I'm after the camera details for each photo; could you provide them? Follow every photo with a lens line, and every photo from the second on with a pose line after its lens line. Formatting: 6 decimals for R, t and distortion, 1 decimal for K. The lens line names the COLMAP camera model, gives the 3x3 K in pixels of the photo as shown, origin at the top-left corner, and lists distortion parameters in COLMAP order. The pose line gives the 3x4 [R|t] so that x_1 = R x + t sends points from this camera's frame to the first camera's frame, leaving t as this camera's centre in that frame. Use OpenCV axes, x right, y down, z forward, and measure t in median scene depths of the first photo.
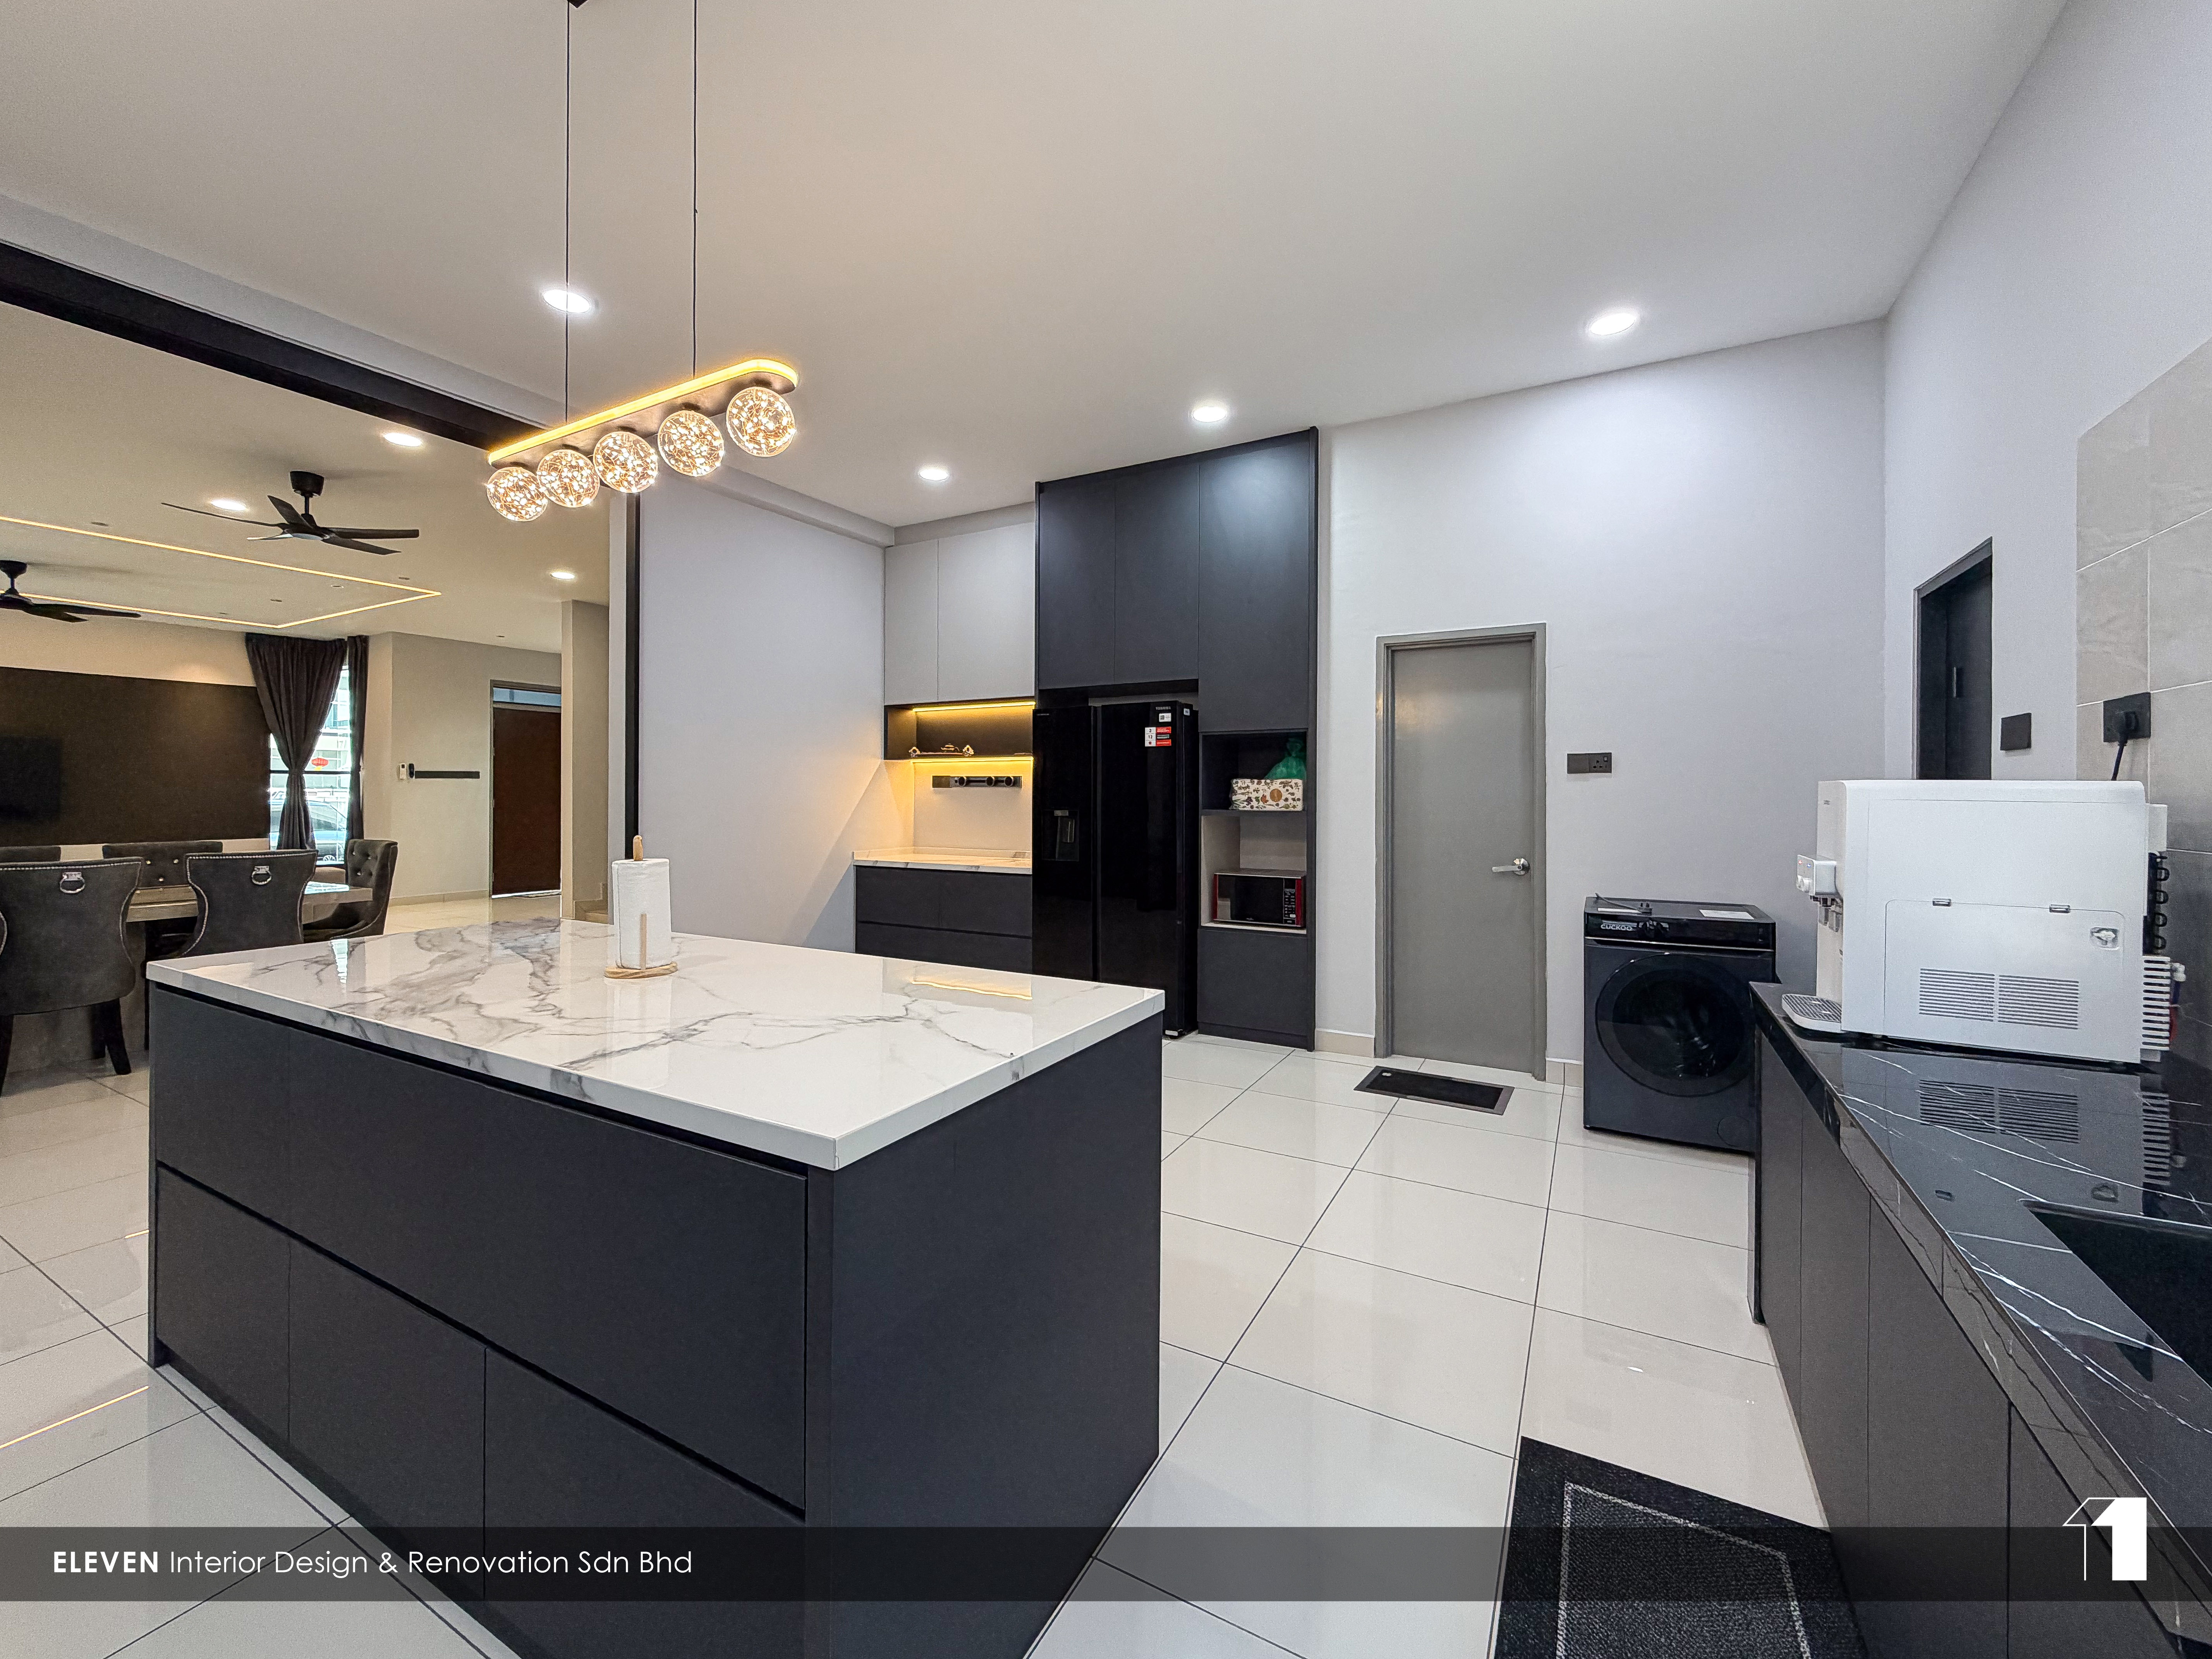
lens RADIAL K [[902.7, 0, 1097.1], [0, 902.7, 781.2], [0, 0, 1]] dist [0.000428, -0.000150]
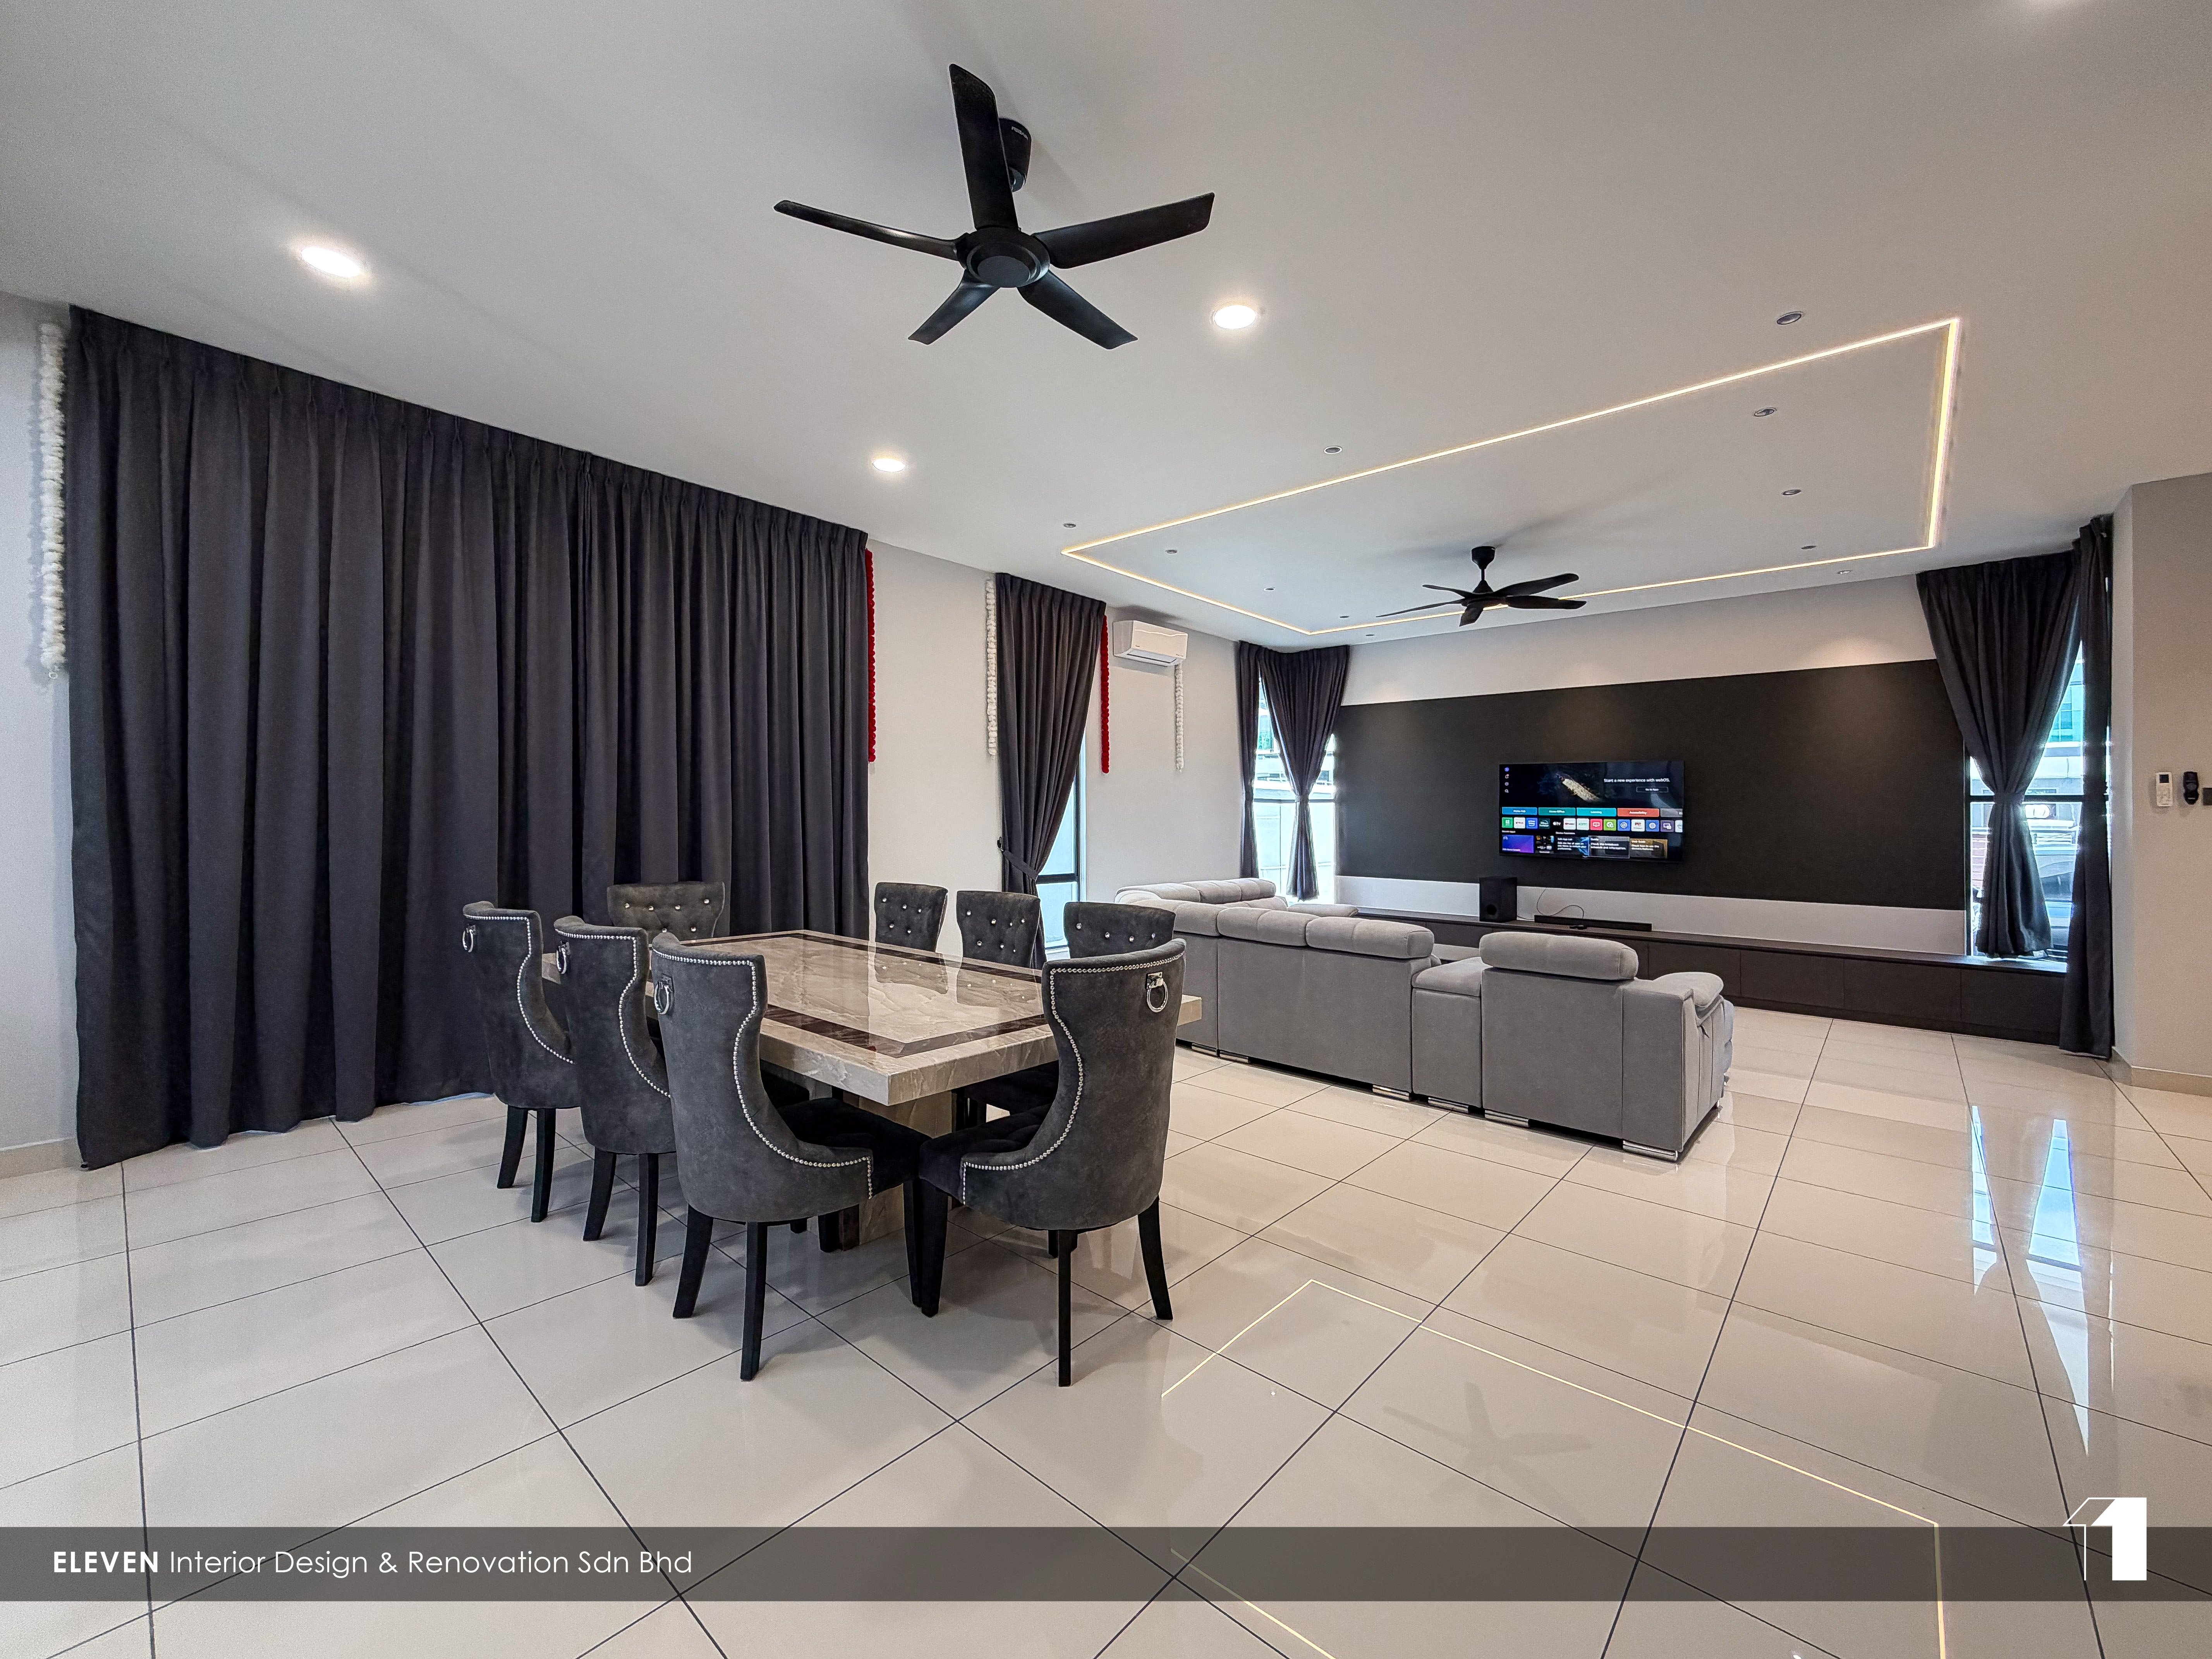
lens RADIAL K [[892.7, 0, 1131.9], [0, 892.7, 803.0], [0, 0, 1]] dist [0.002753, -0.000006]
pose [[-0.196021, -0.020448, -0.980386, -0.516095], [-0.002091, 0.999789, -0.020435, 0.011404], [0.980597, -0.001955, -0.196022, 1.283463]]
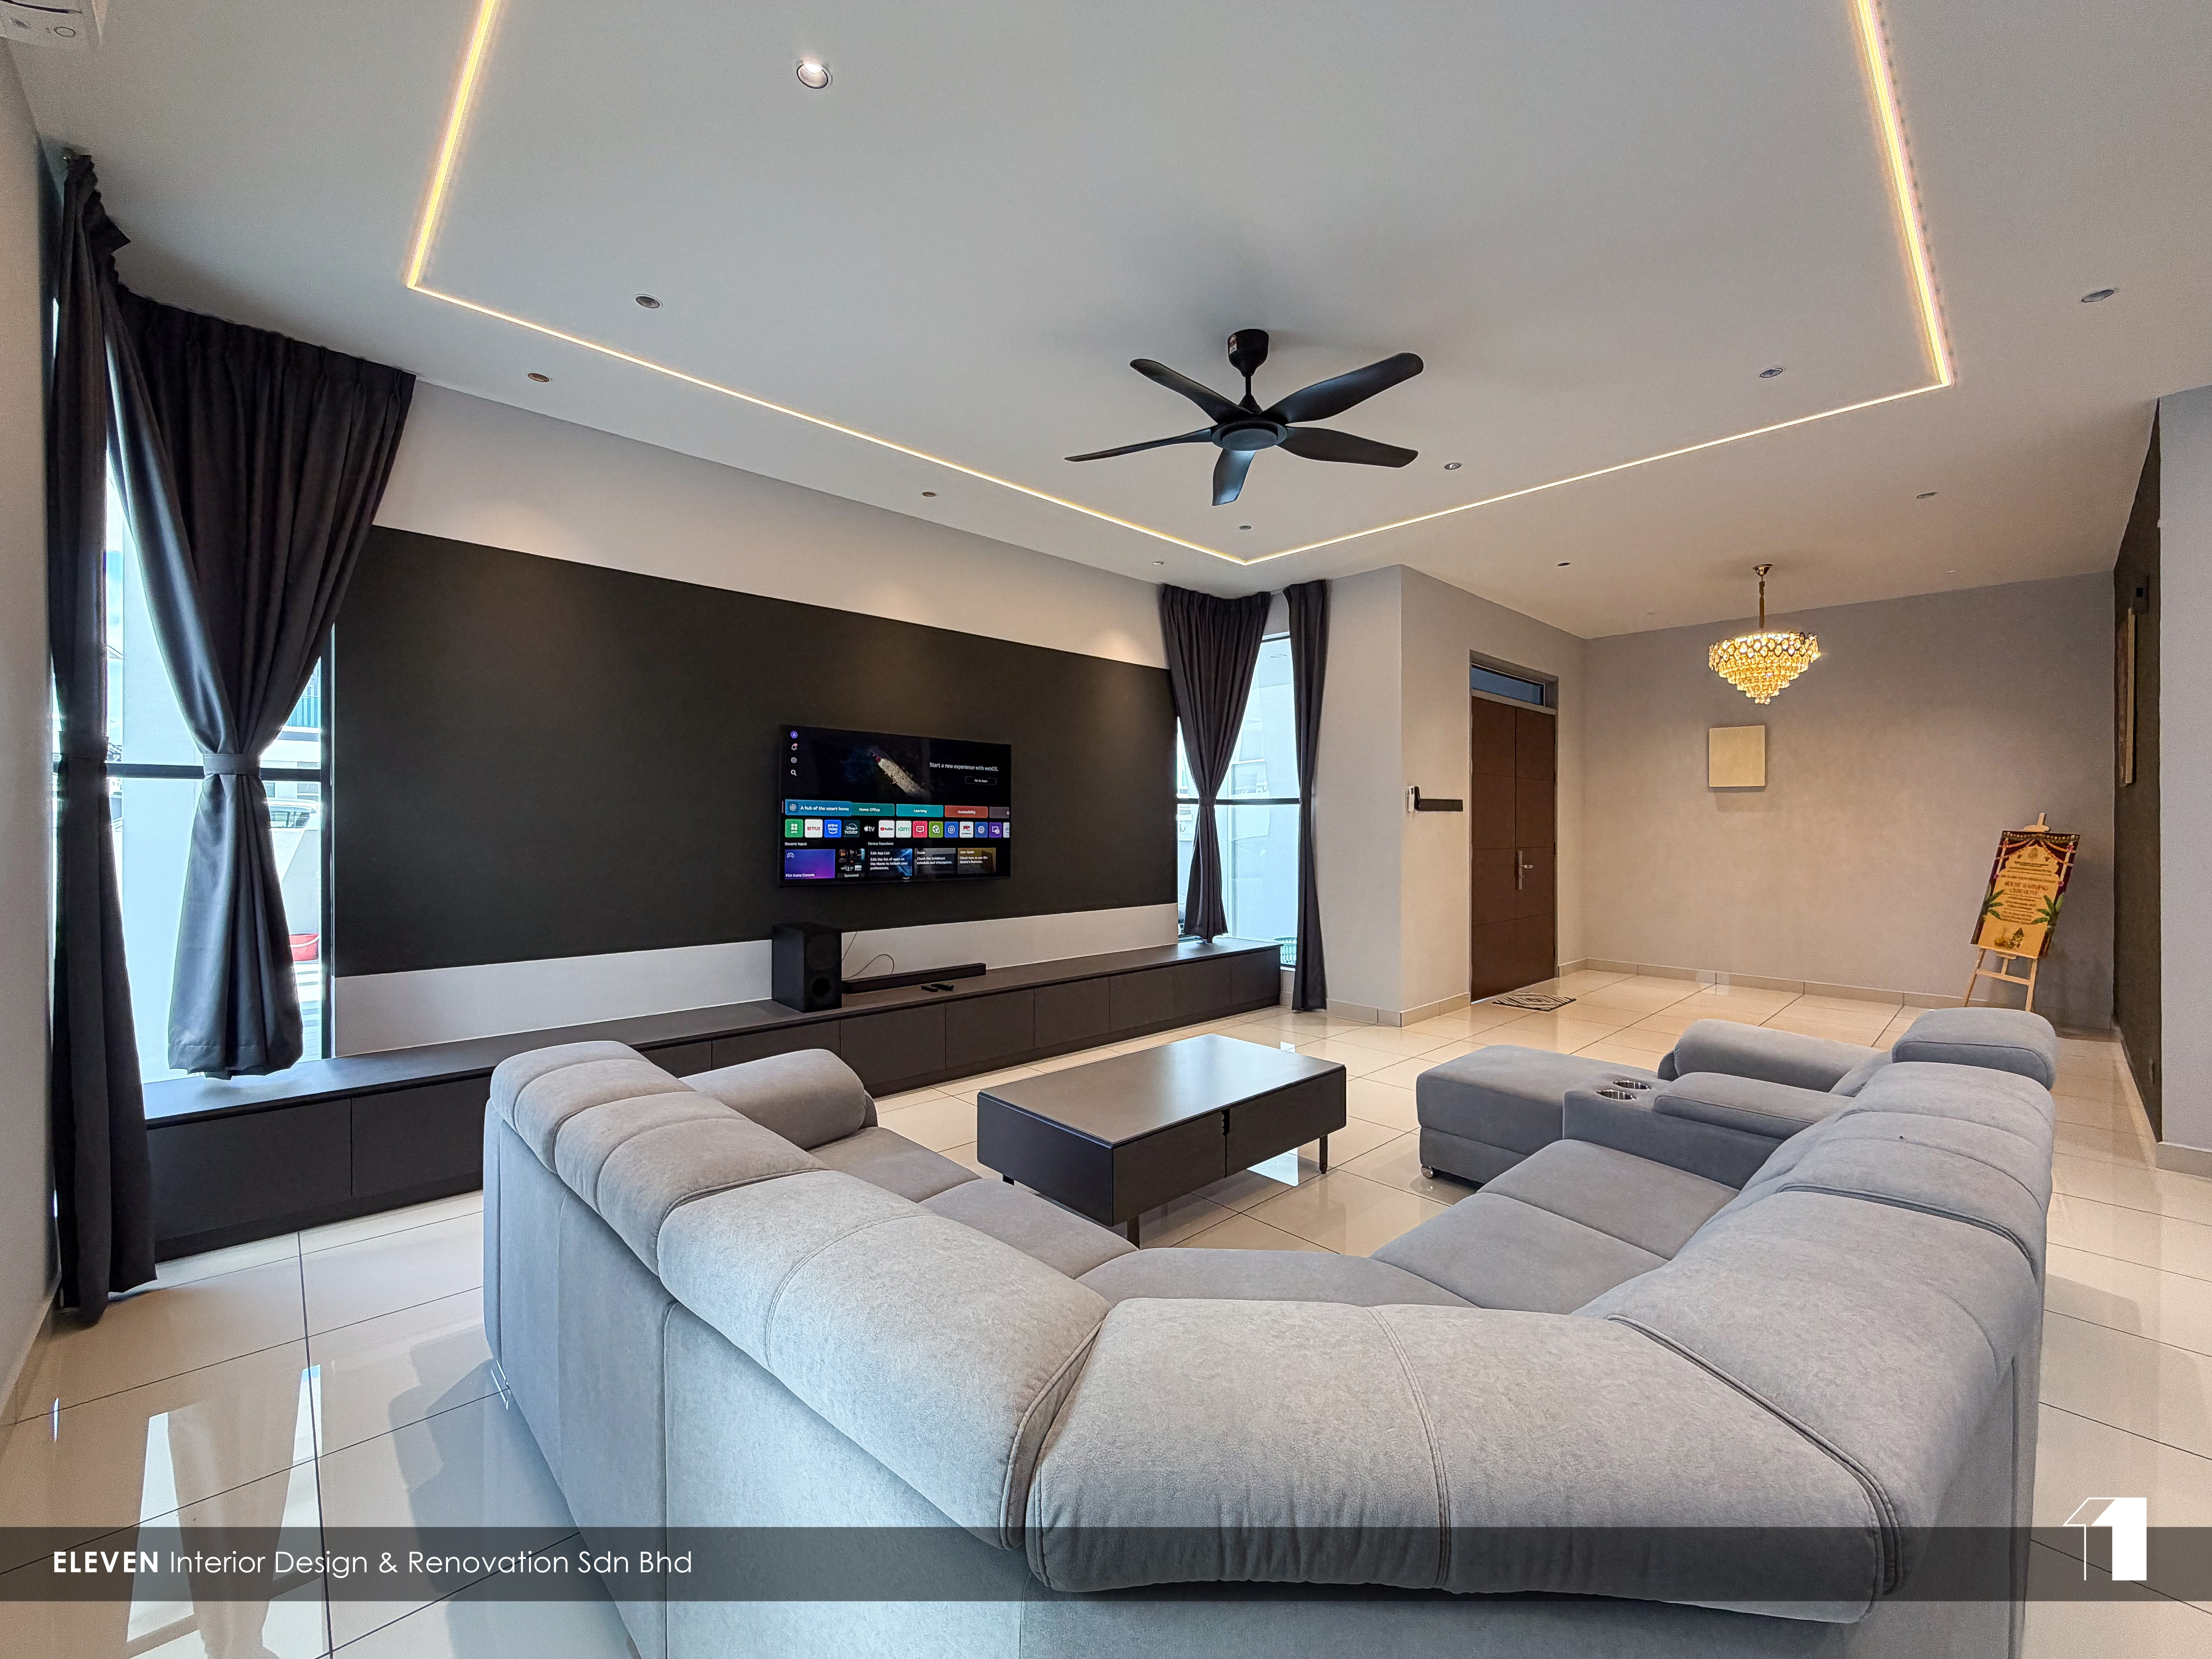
lens RADIAL K [[887.6, 0, 1099.2], [0, 887.6, 821.3], [0, 0, 1]] dist [-0.000245, -0.000075]
pose [[0.953925, 0.001689, -0.300041, -1.723305], [0.000750, 0.999968, 0.008015, -0.002738], [0.300045, -0.007871, 0.953893, 0.832194]]
